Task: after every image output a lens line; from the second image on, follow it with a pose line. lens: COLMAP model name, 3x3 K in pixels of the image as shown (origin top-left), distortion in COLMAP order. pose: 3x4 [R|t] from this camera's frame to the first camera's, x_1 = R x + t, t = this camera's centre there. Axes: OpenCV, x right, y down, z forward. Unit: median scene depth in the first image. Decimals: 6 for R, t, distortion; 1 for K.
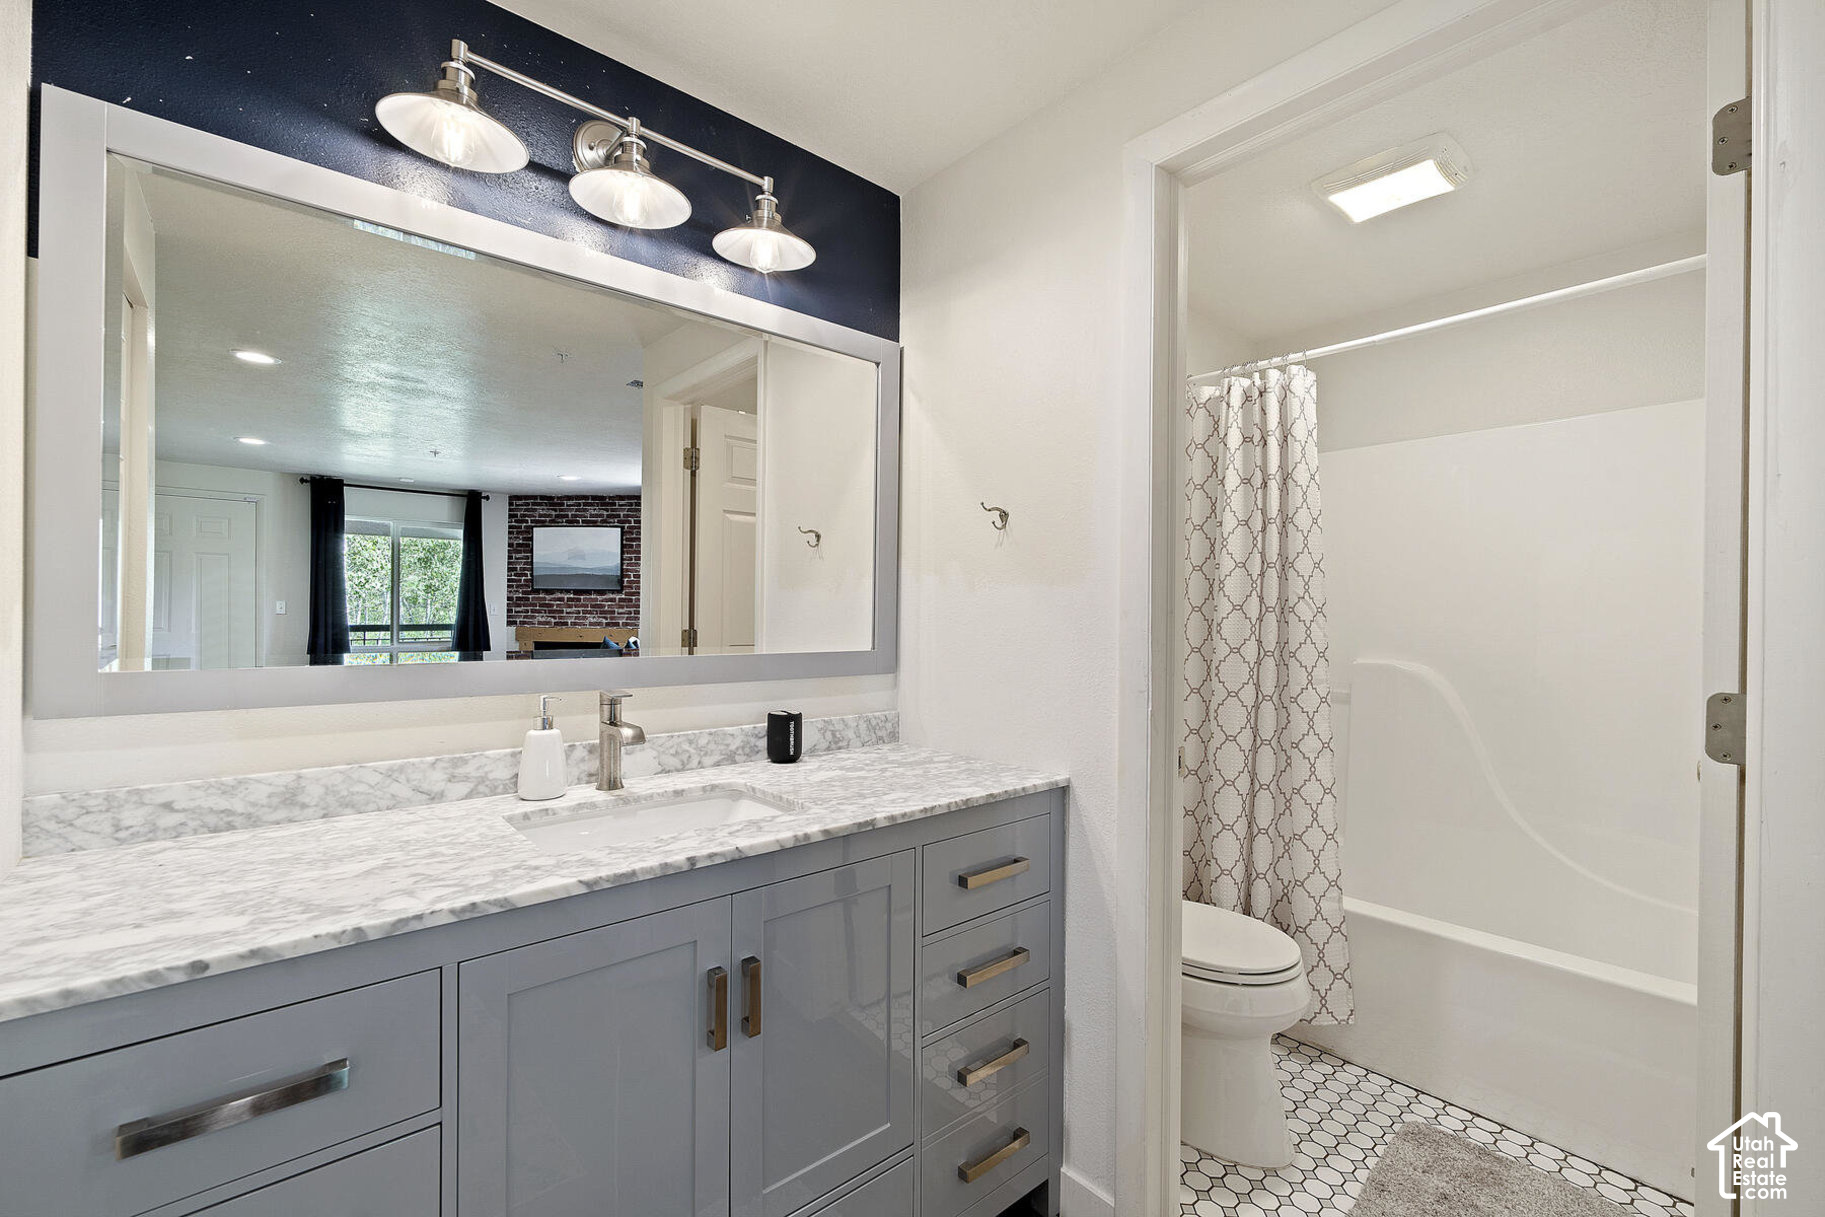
lens RADIAL K [[779.5, 0, 912.5], [0, 779.5, 608.5], [0, 0, 1]] dist [0.000045, 0.000060]
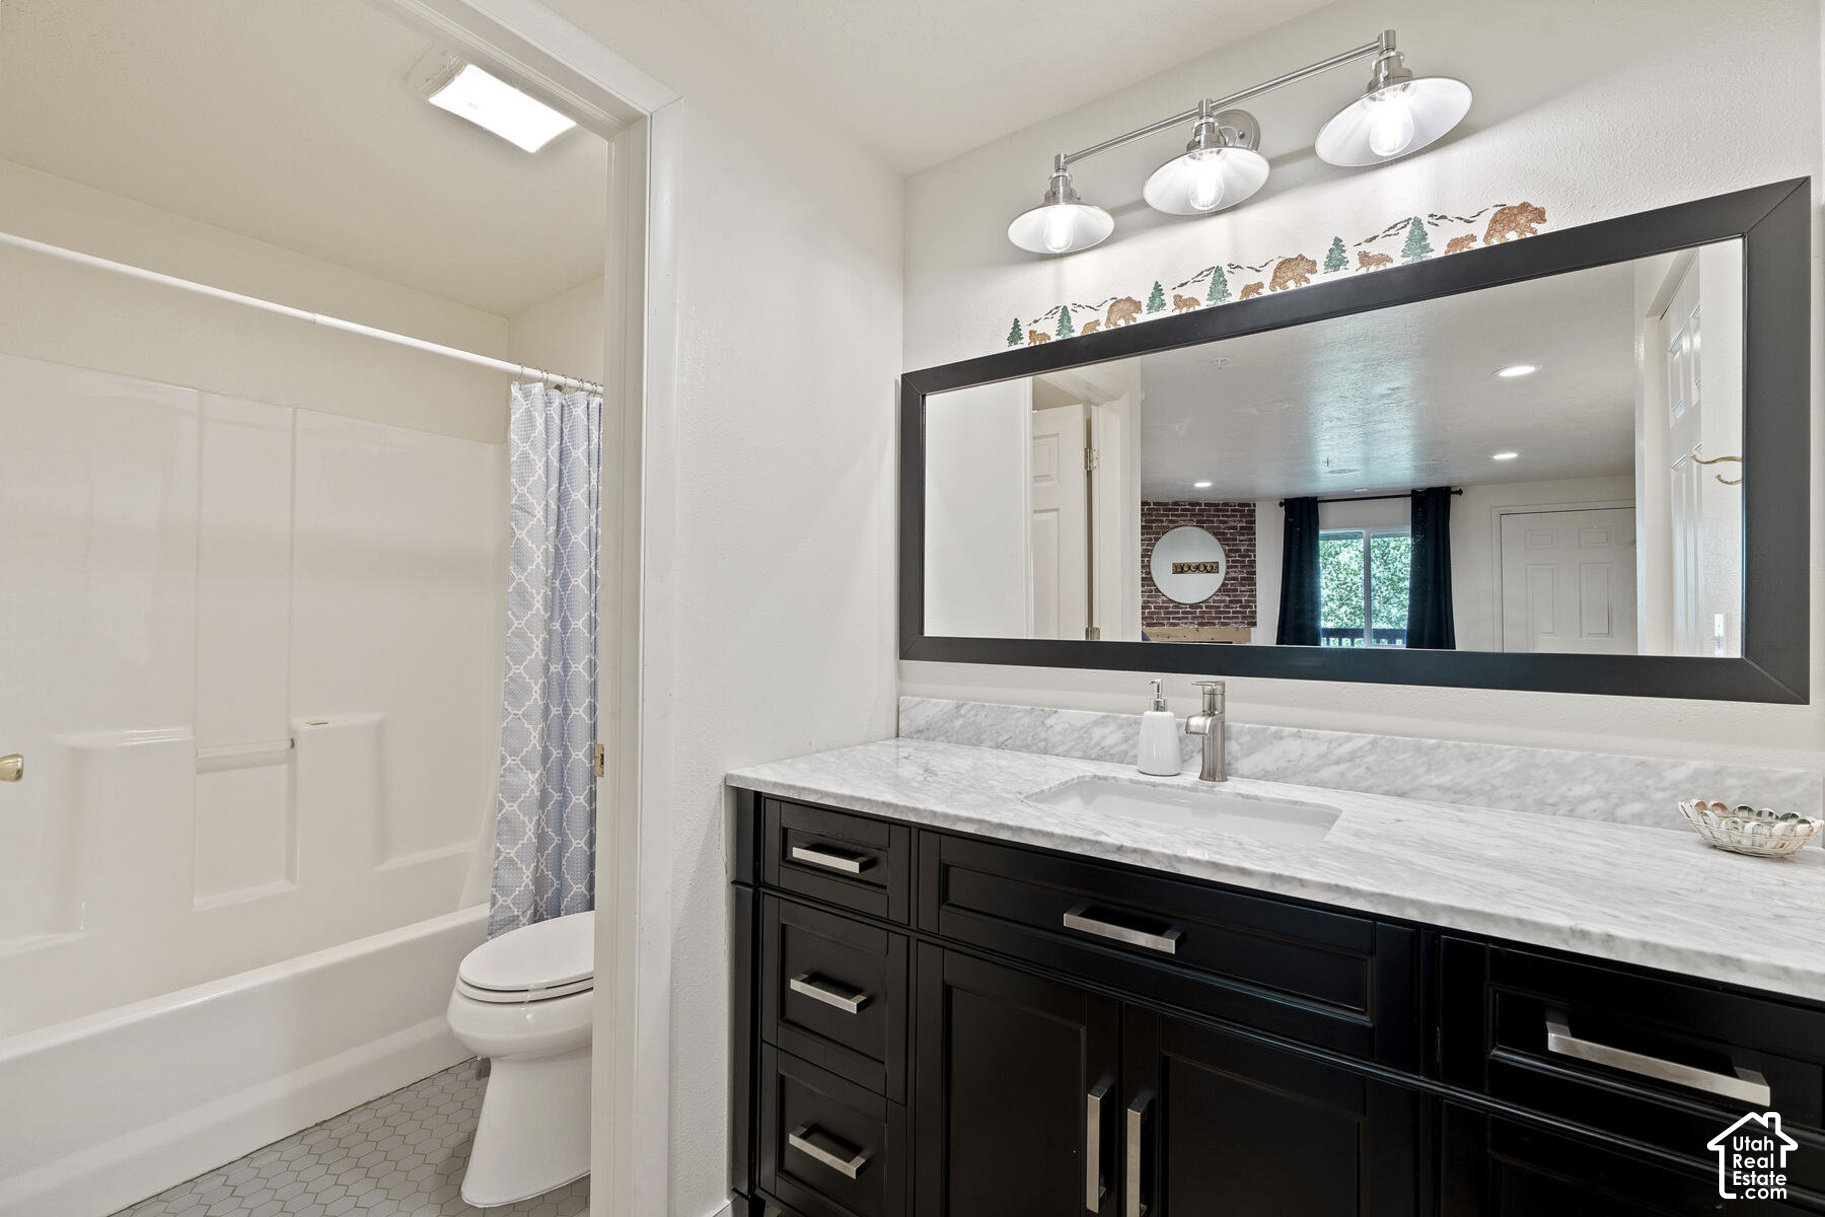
lens RADIAL K [[779.5, 0, 912.5], [0, 779.5, 608.5], [0, 0, 1]] dist [0.000045, 0.000060]
pose [[0.235962, -0.026860, -0.971391, 0.349453], [0.011219, 0.999627, -0.024915, 0.025847], [0.971697, -0.005019, 0.236176, 0.292538]]
